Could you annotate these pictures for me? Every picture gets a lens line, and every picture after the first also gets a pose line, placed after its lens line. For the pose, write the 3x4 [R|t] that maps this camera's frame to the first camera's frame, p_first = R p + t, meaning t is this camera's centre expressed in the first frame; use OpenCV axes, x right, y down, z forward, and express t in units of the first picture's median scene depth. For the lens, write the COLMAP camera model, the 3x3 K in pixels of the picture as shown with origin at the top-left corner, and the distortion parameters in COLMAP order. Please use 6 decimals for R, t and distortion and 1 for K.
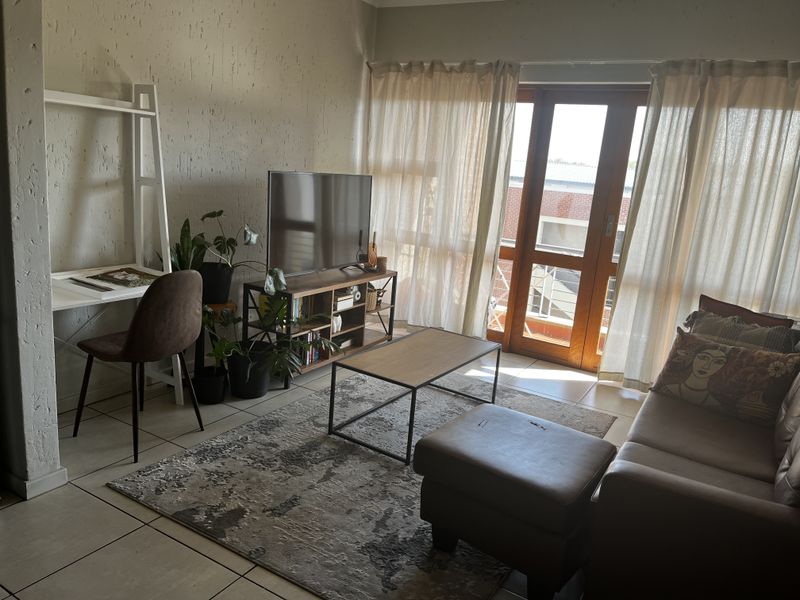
lens RADIAL K [[600.1, 0, 399.5], [0, 600.1, 302.5], [0, 0, 1]] dist [0.076940, -0.109134]
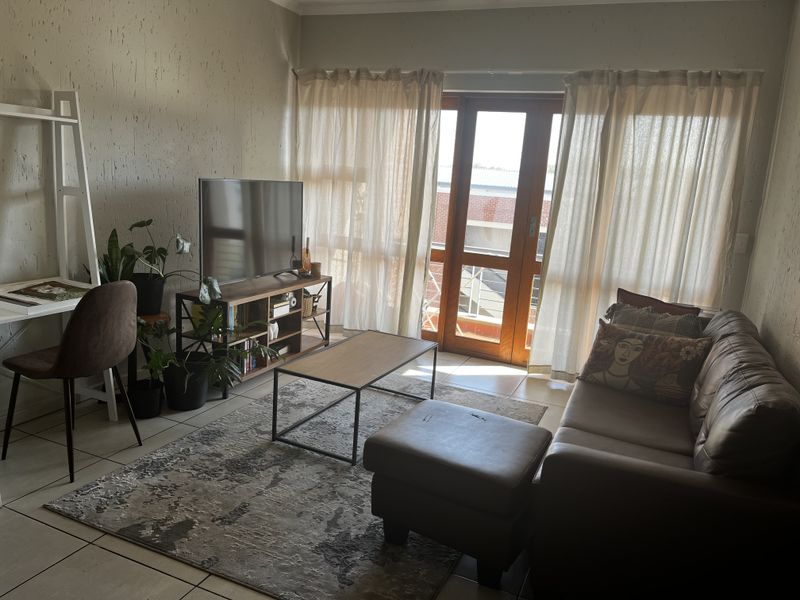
lens RADIAL K [[600.1, 0, 399.5], [0, 600.1, 302.5], [0, 0, 1]] dist [0.076940, -0.109134]
pose [[0.991836, -0.037978, 0.121733, -0.020029], [0.039127, 0.999209, -0.007062, 0.004474], [-0.121369, 0.011768, 0.992538, -0.018764]]
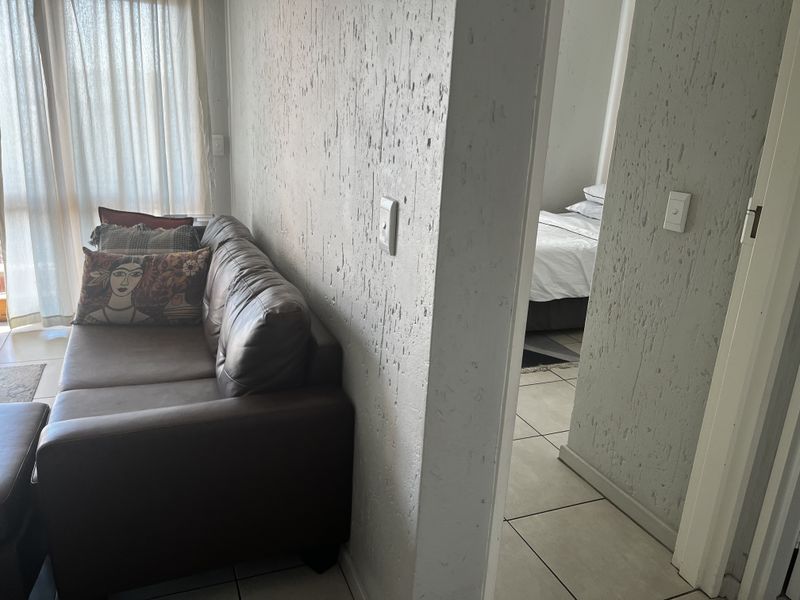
lens RADIAL K [[600.1, 0, 399.5], [0, 600.1, 302.5], [0, 0, 1]] dist [0.076940, -0.109134]
pose [[0.605050, -0.279254, 0.745608, 0.044664], [0.172100, 0.960205, 0.219971, 0.001313], [-0.777364, -0.004775, 0.629032, 0.066237]]
